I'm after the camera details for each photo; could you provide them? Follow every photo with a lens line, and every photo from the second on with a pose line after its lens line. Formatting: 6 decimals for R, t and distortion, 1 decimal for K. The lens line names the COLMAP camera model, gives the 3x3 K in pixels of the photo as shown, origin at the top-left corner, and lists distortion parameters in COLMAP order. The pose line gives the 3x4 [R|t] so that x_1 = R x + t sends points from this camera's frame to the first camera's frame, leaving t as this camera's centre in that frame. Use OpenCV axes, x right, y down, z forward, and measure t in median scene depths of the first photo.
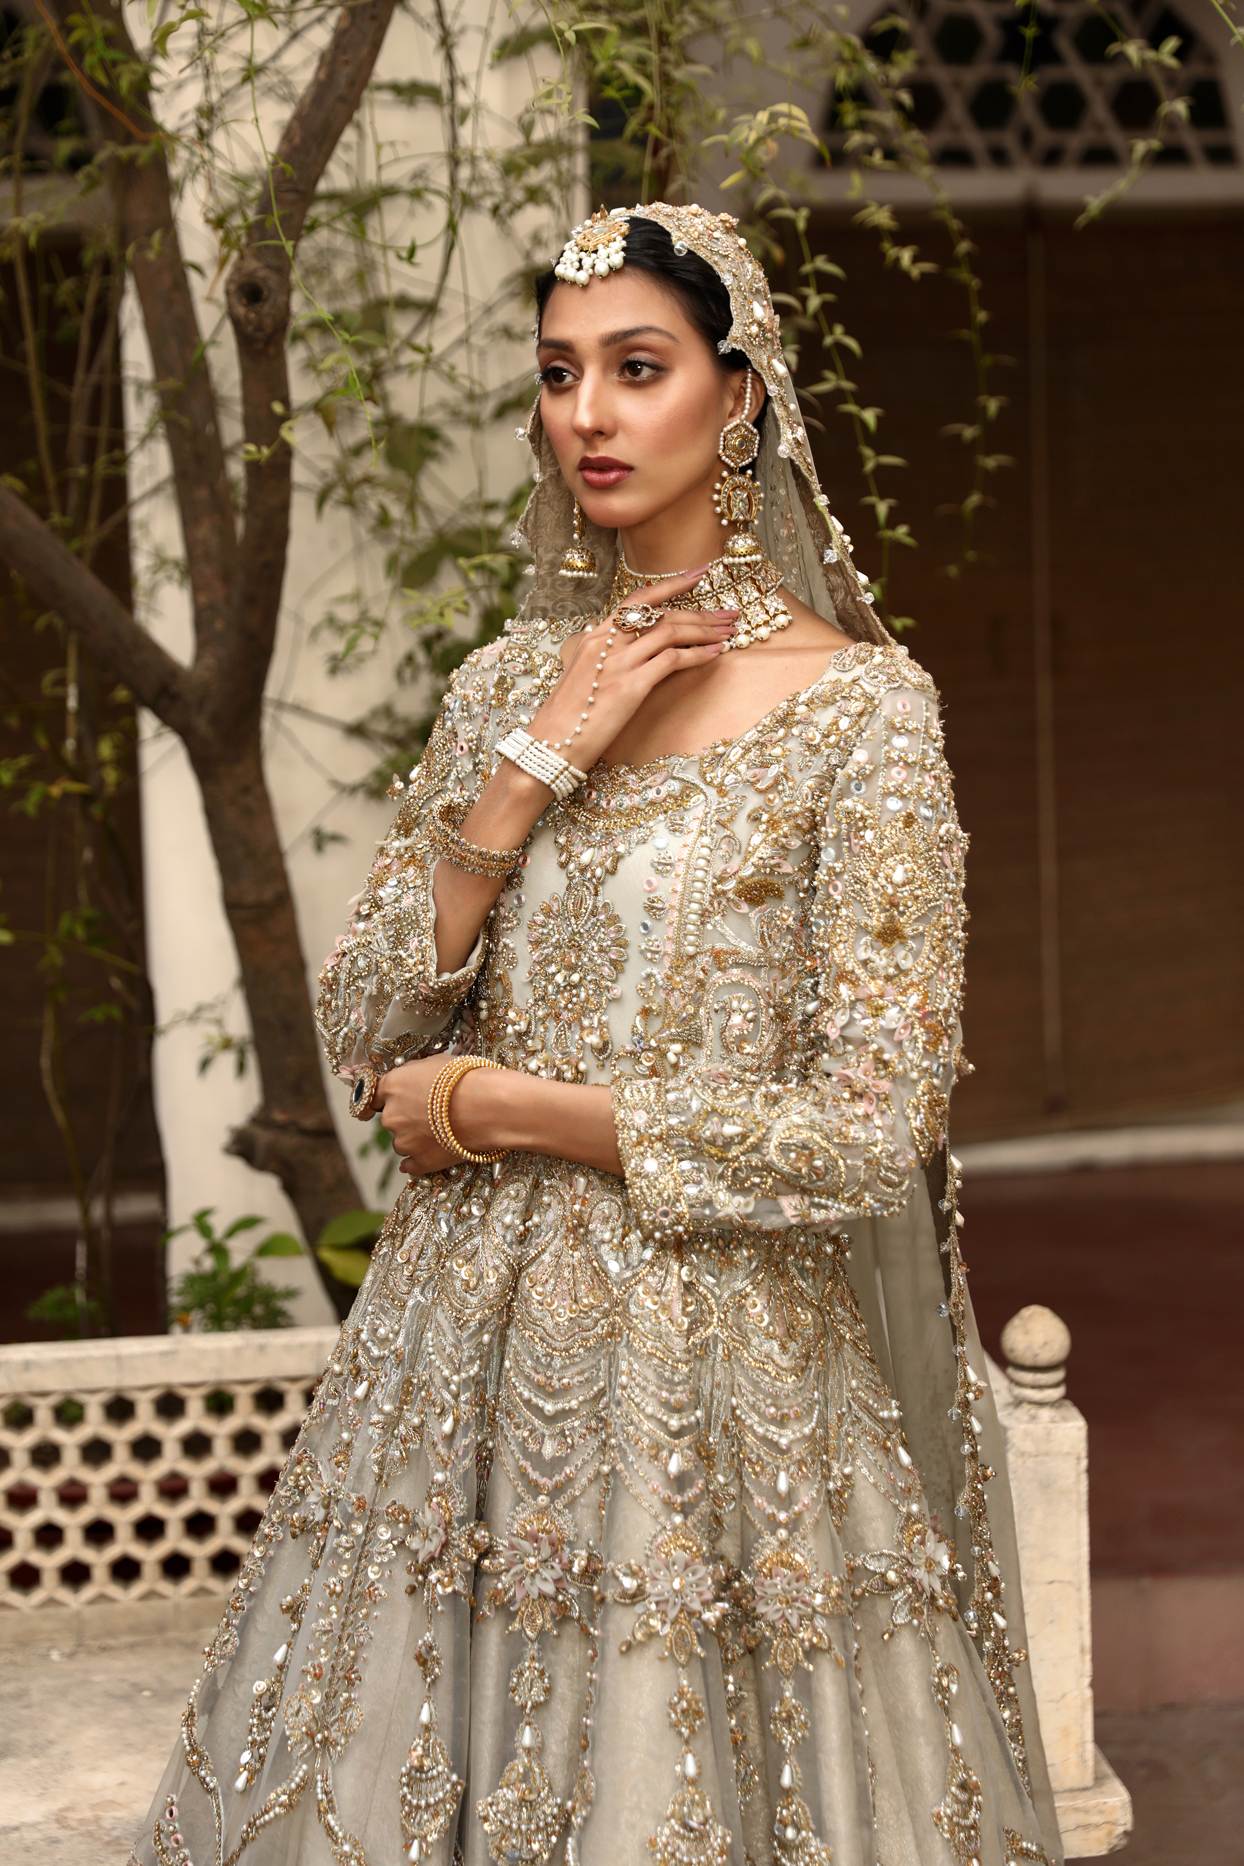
lens RADIAL K [[3583.8, 0, 622.0], [0, 3583.8, 933.0], [0, 0, 1]] dist [0.128519, 0.498013]
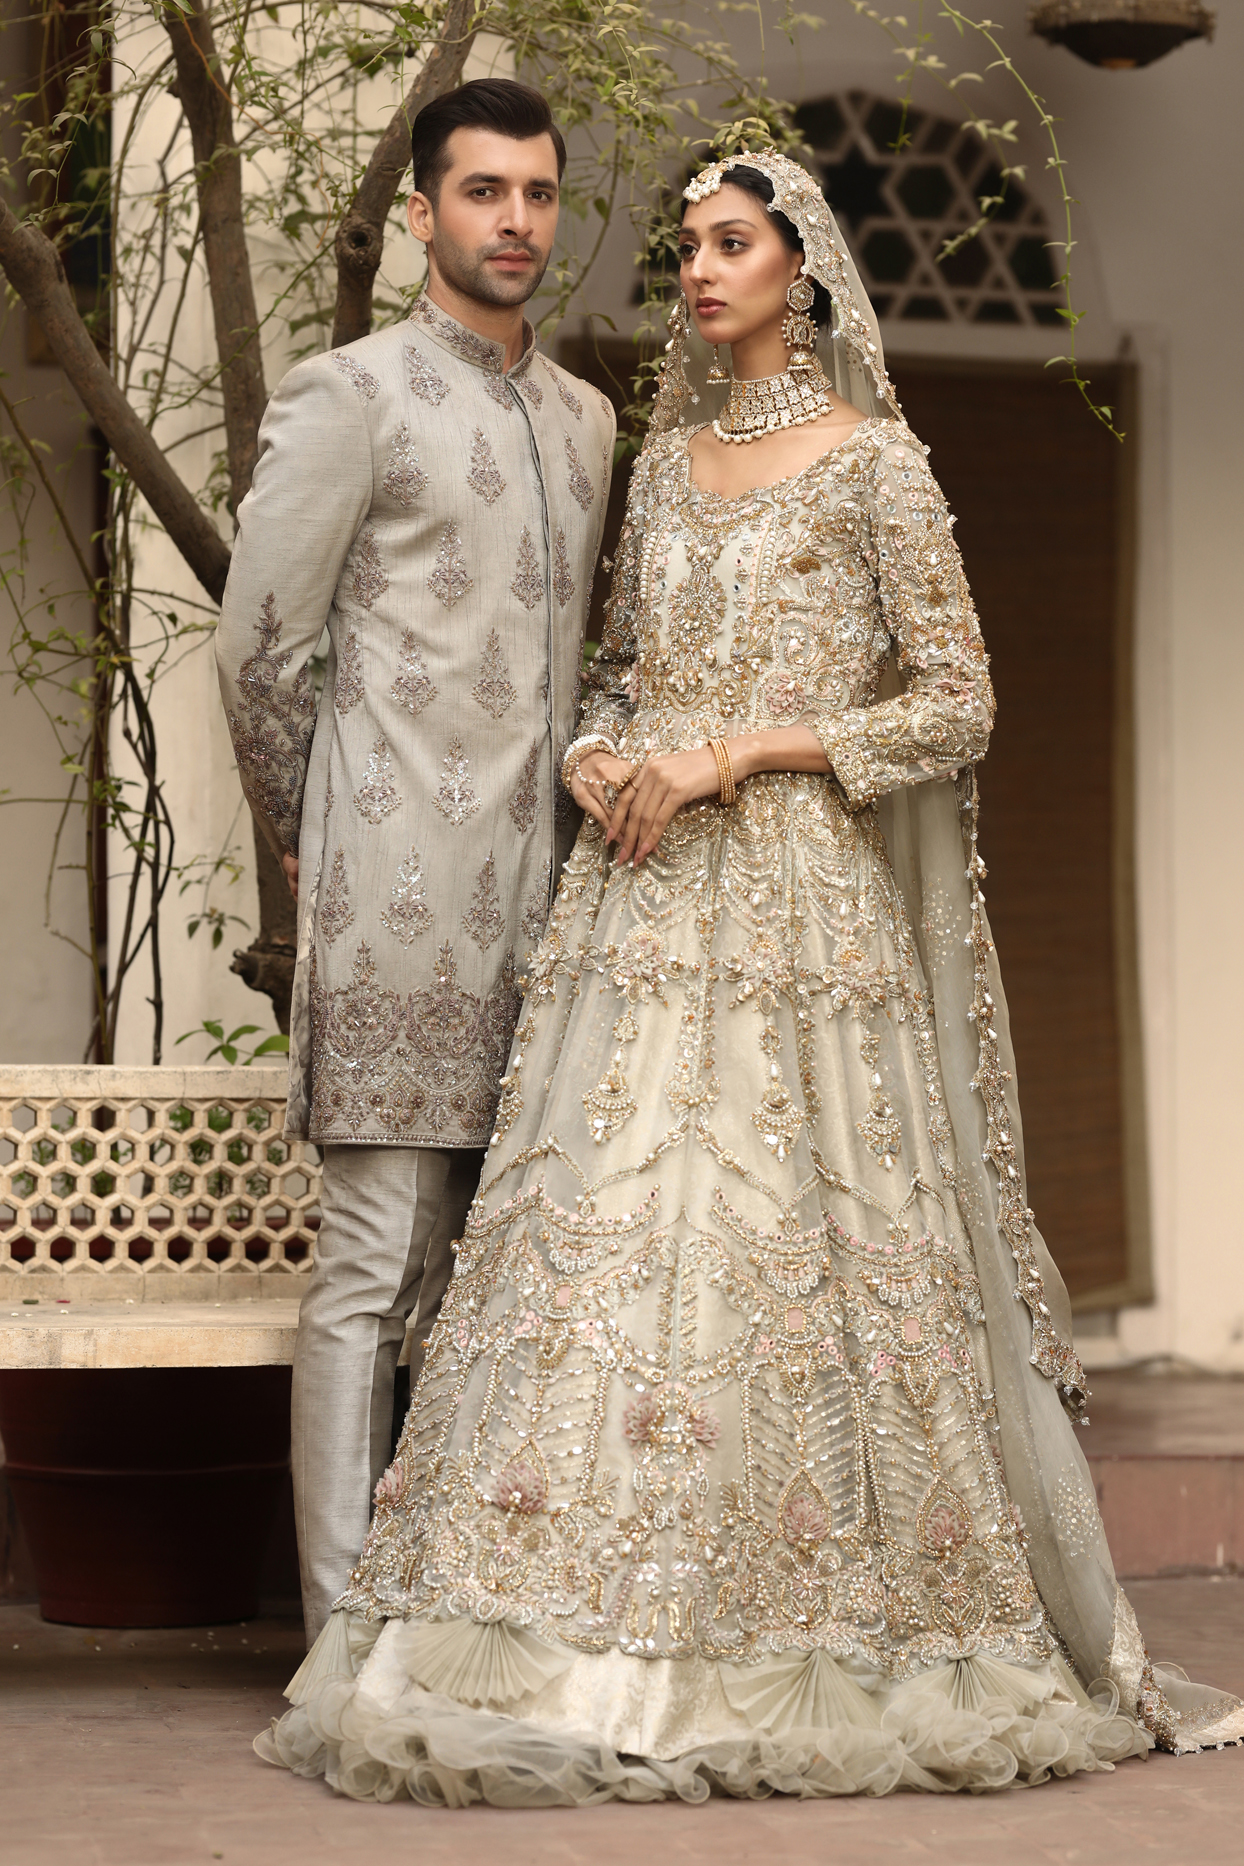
lens RADIAL K [[5897.8, 0, 622.5], [0, 5897.8, 889.5], [0, 0, 1]] dist [0.037865, -0.905092]
pose [[0.995303, 0.034959, 0.090277, -0.155588], [-0.021322, 0.988783, -0.147828, 0.316376], [-0.094433, 0.145209, 0.984884, -0.947475]]
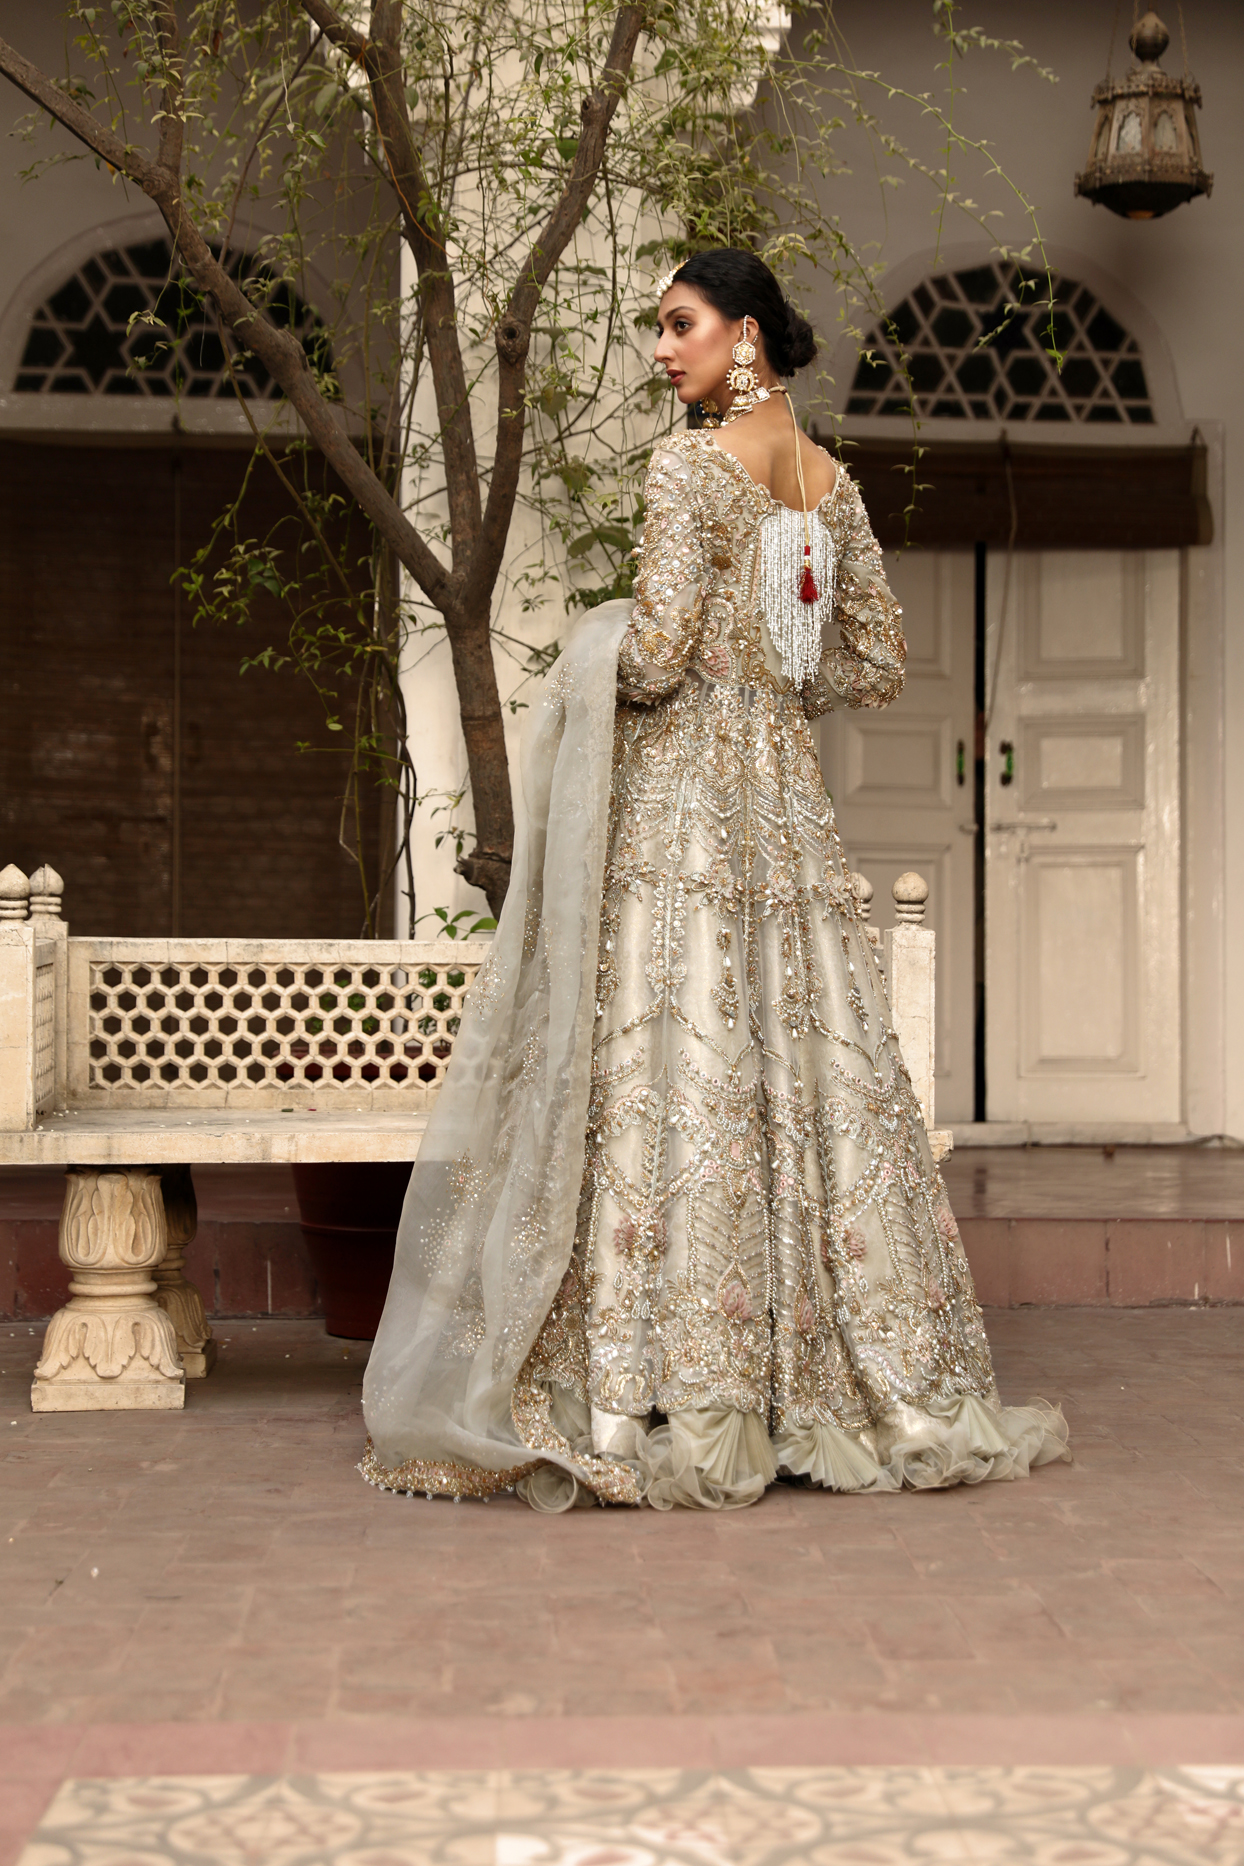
lens RADIAL K [[3583.8, 0, 622.0], [0, 3583.8, 933.0], [0, 0, 1]] dist [0.128519, 0.498013]
pose [[0.999251, 0.032299, -0.021312, 0.004707], [-0.034525, 0.992873, -0.114064, 0.272146], [0.017476, 0.114714, 0.993245, -0.653073]]
